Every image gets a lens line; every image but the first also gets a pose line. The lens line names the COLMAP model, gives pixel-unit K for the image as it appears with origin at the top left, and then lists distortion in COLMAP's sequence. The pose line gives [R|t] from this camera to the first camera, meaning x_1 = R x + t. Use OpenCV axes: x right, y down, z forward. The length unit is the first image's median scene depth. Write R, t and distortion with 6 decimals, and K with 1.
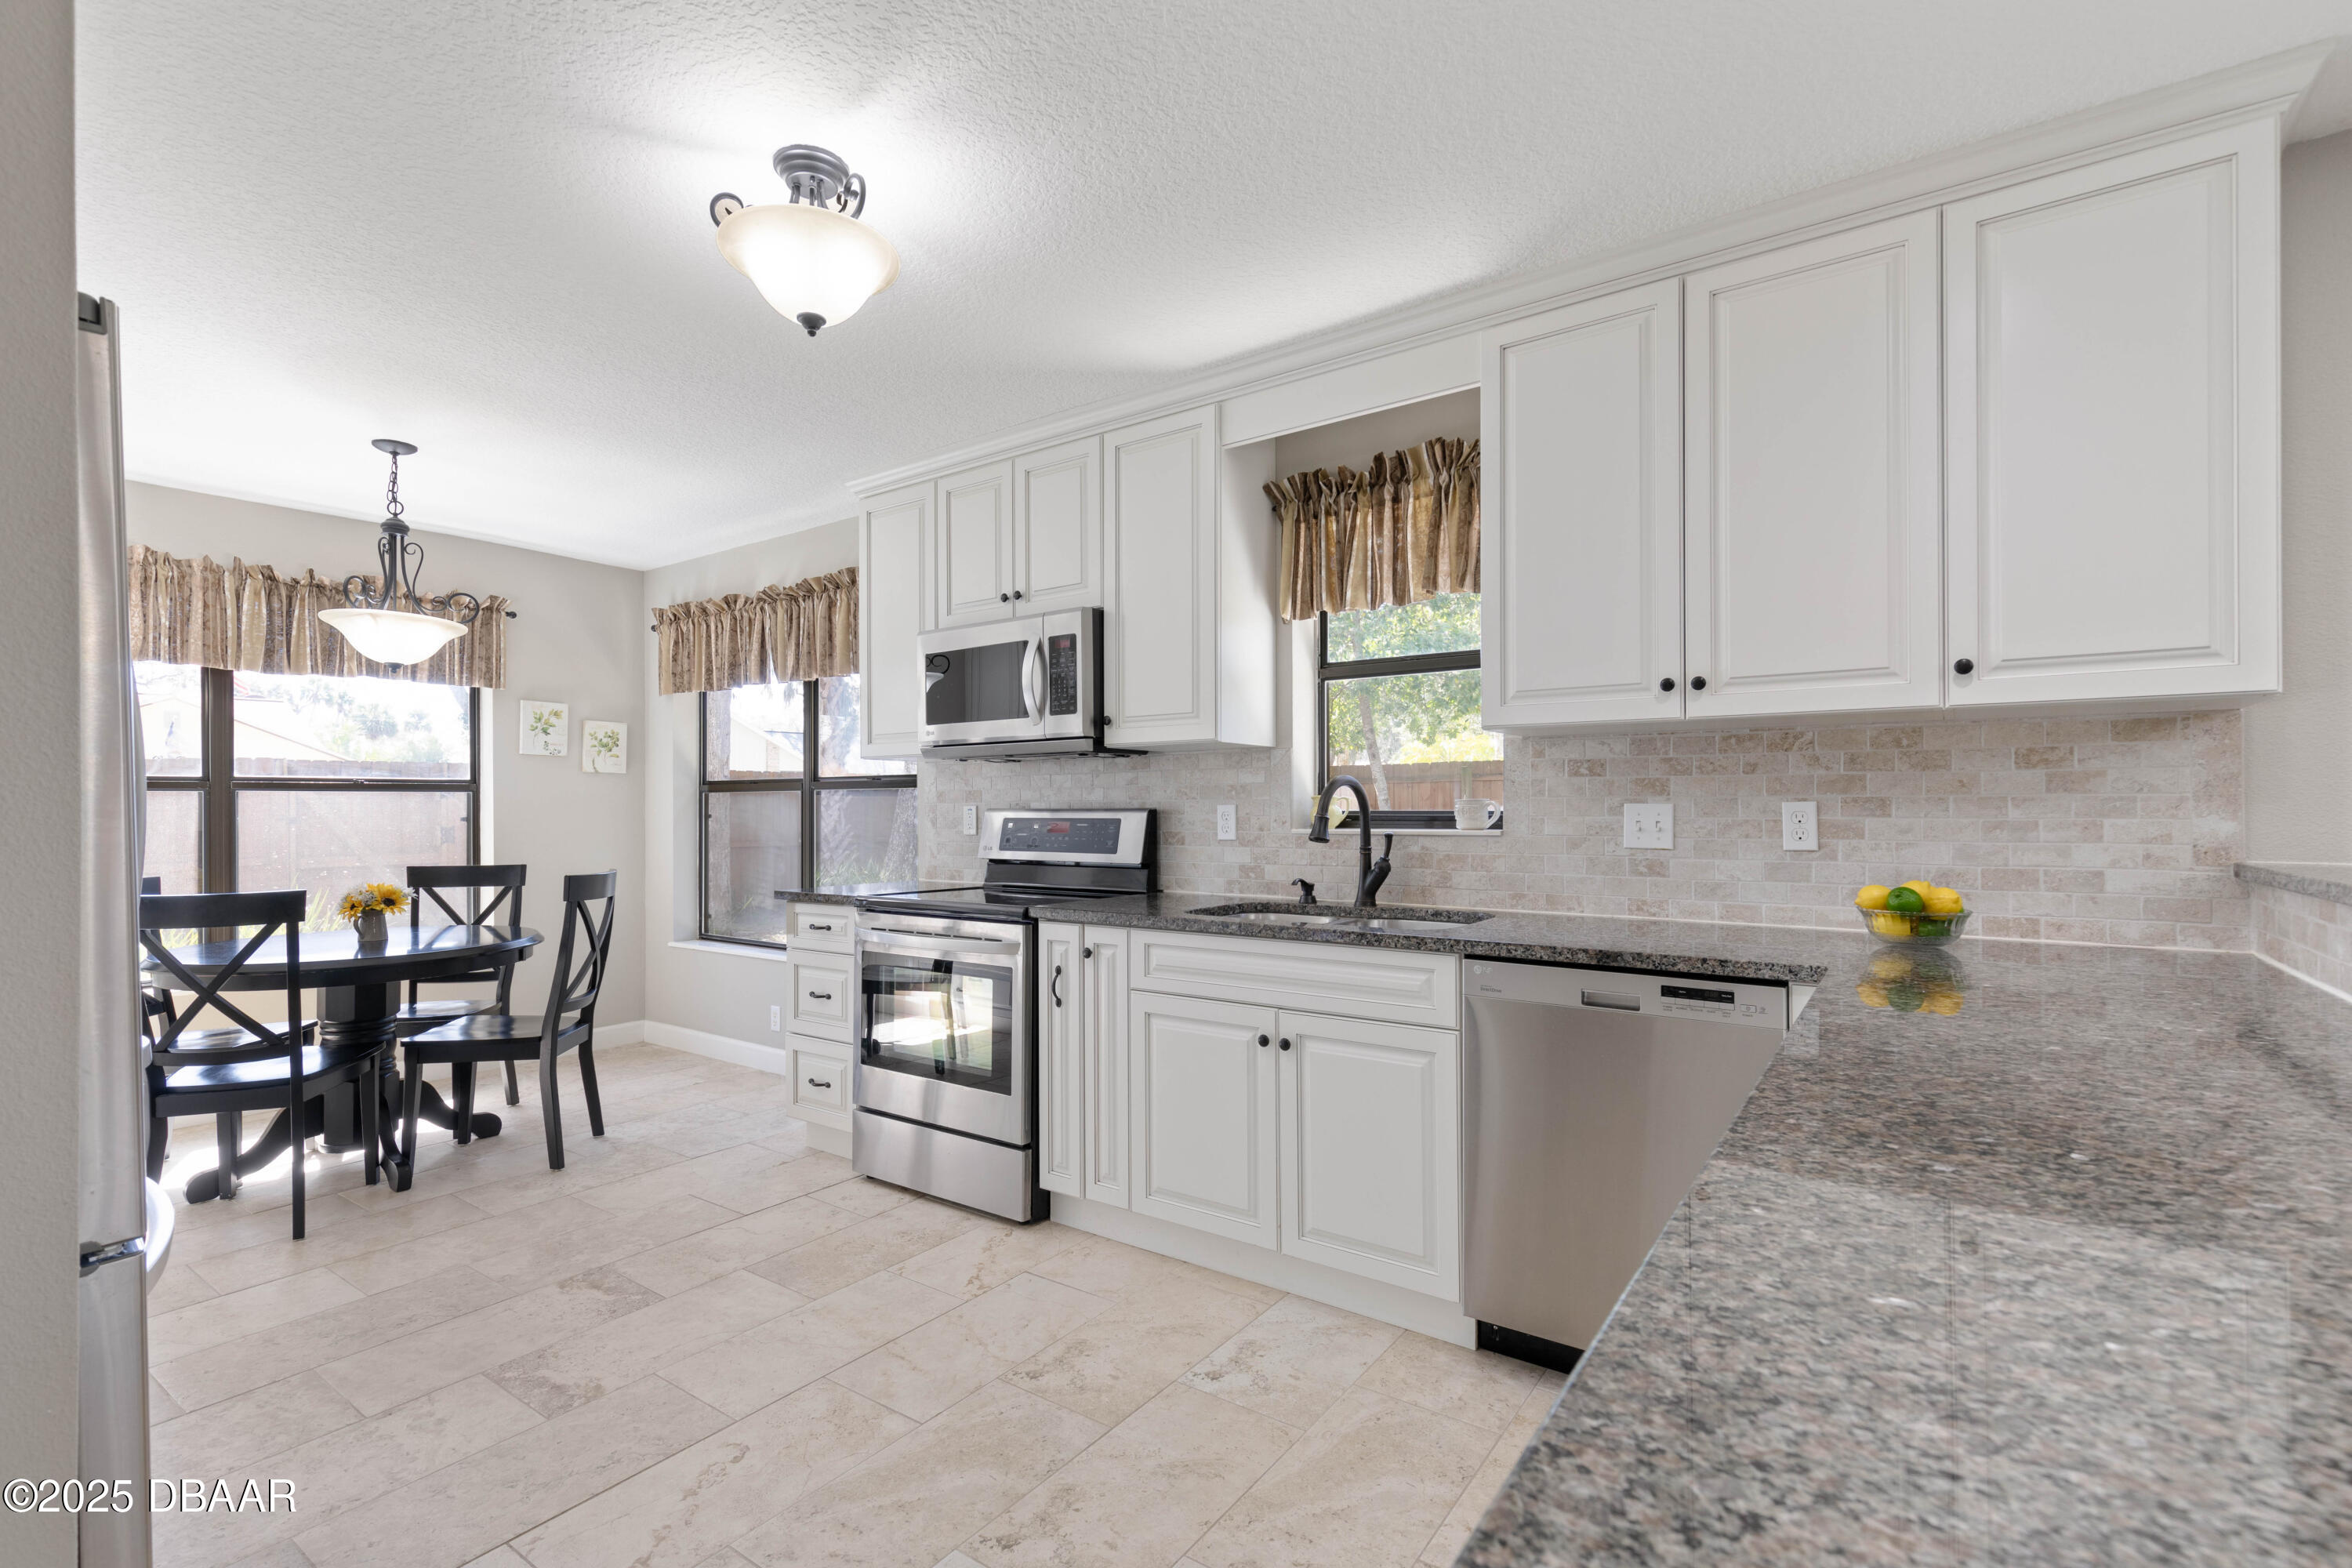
lens RADIAL K [[1095.5, 0, 1182.5], [0, 1095.5, 782.9], [0, 0, 1]] dist [0.018838, -0.000575]
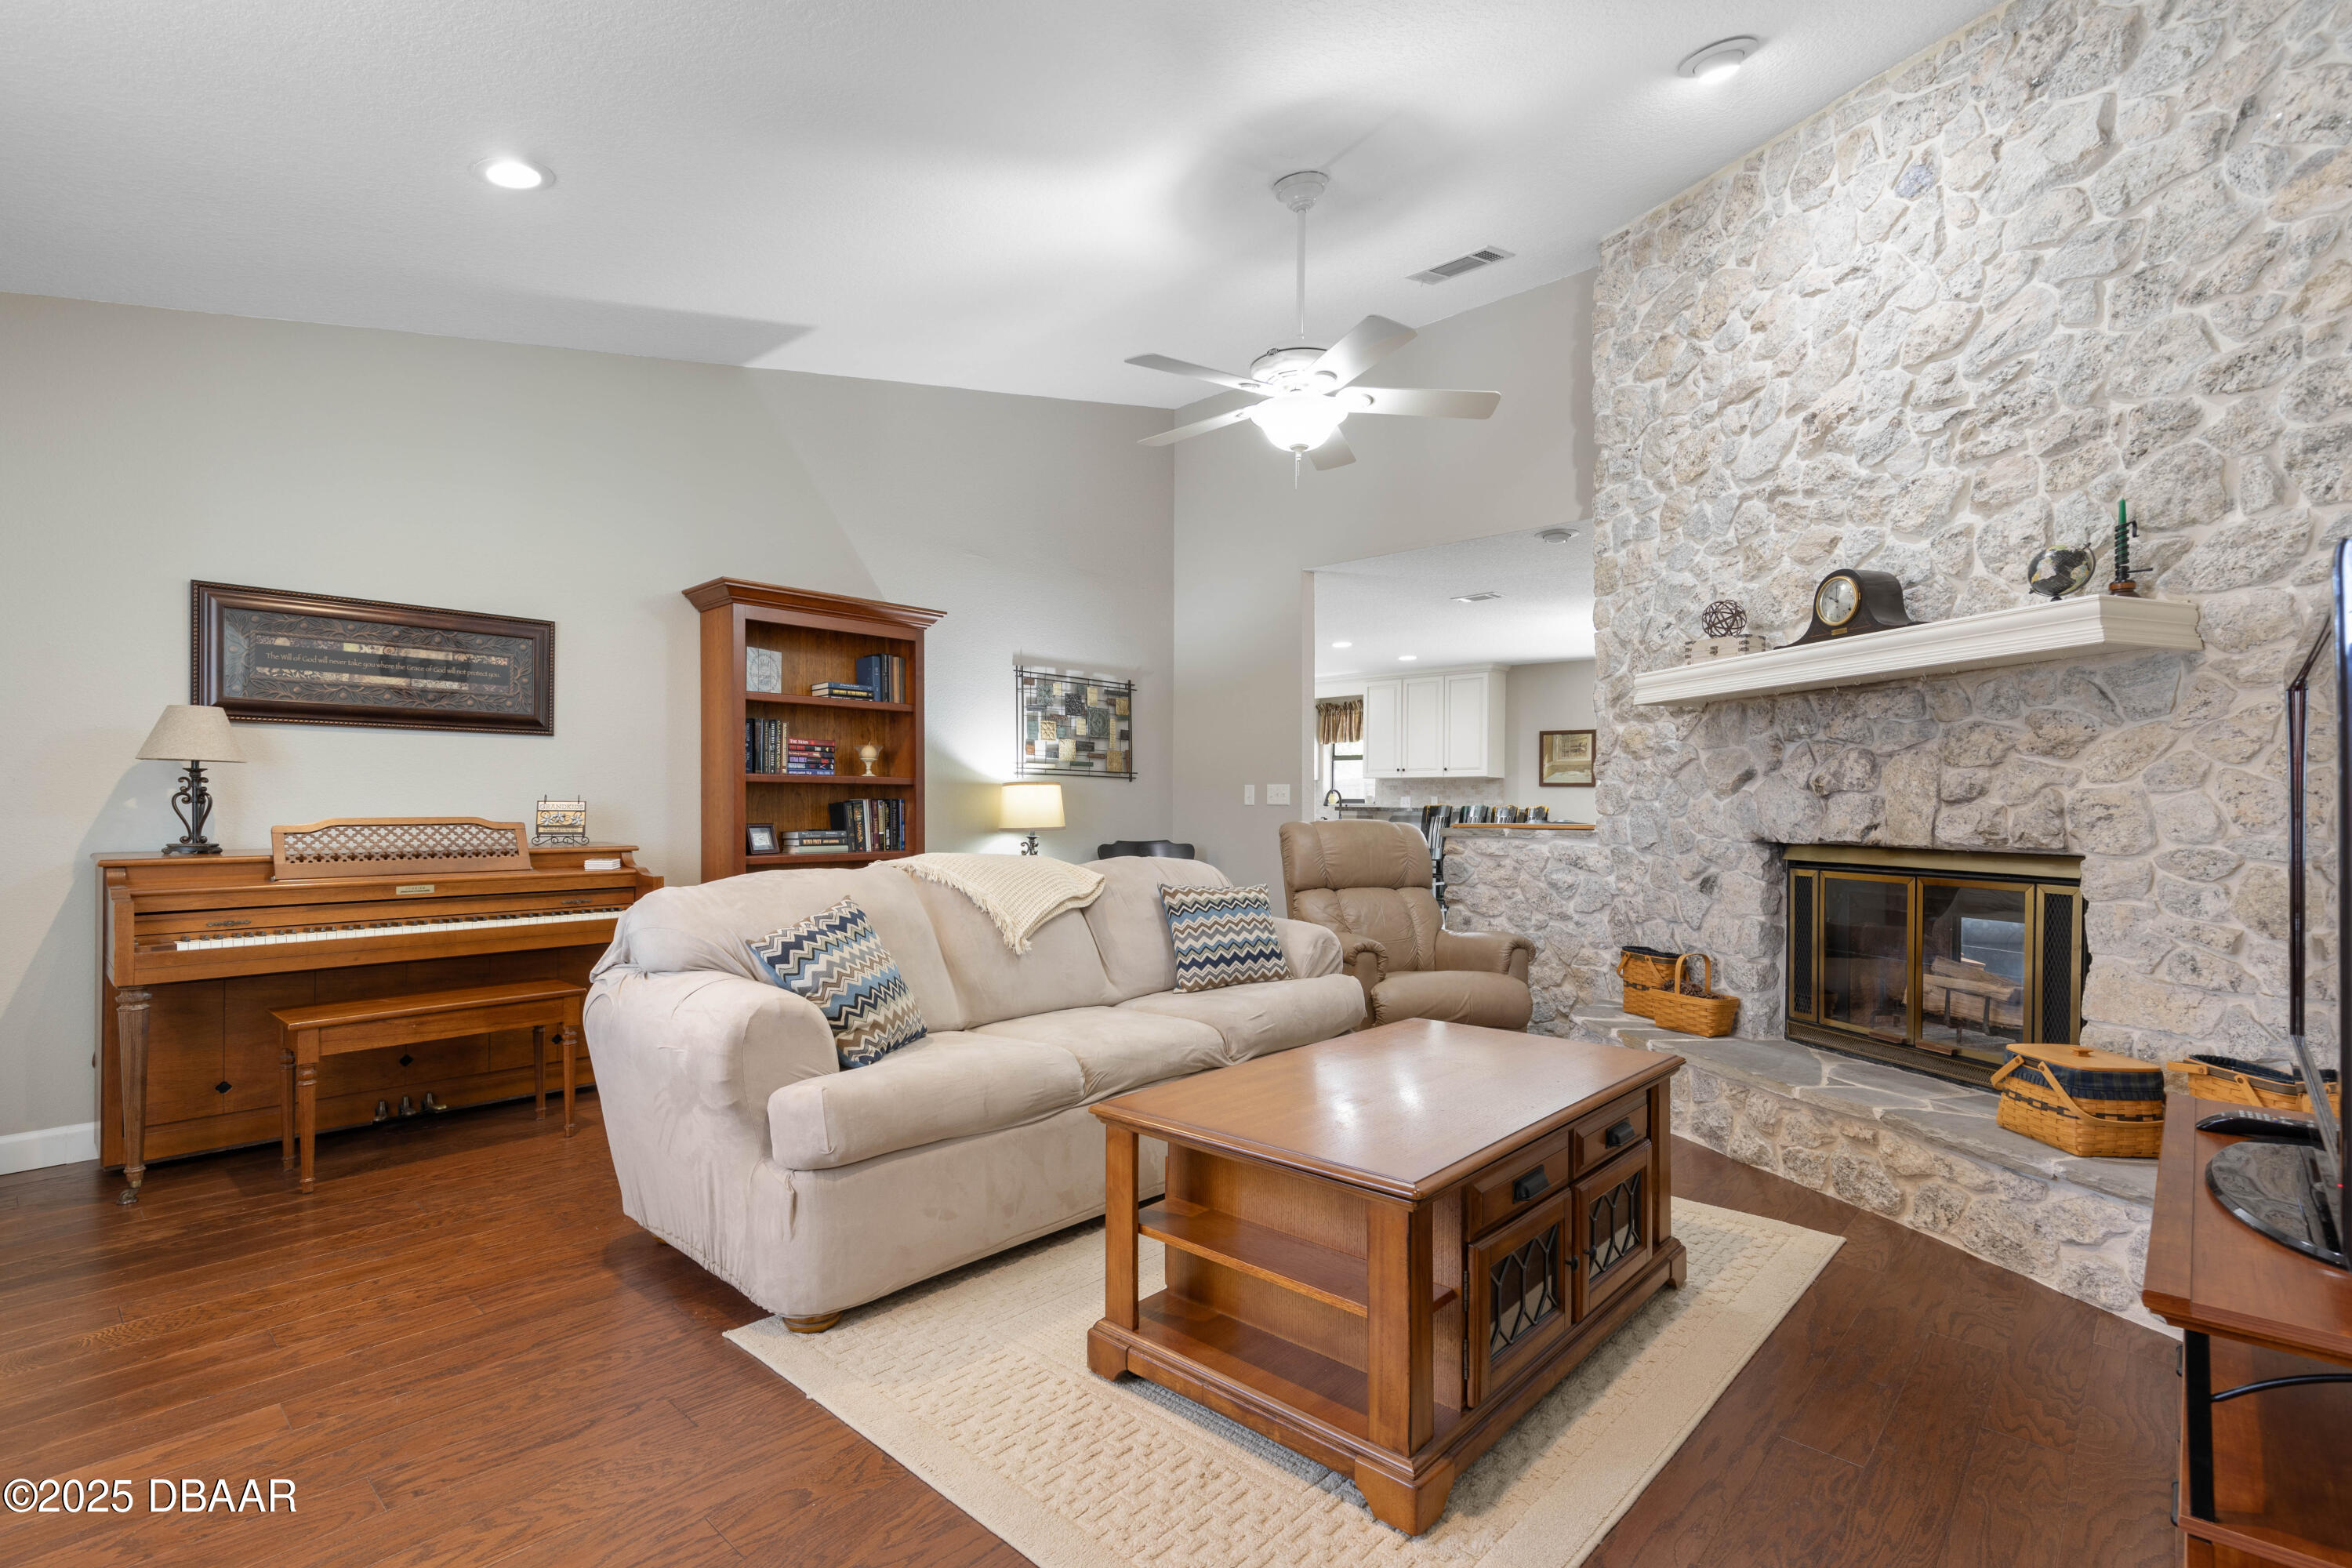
lens RADIAL K [[1095.5, 0, 1176.1], [0, 1095.5, 794.1], [0, 0, 1]] dist [0.018838, -0.000575]
pose [[0.989994, 0.009714, -0.140776, 0.124338], [-0.007475, 0.999837, 0.016427, -0.040186], [0.140913, -0.015210, 0.989905, -2.533731]]
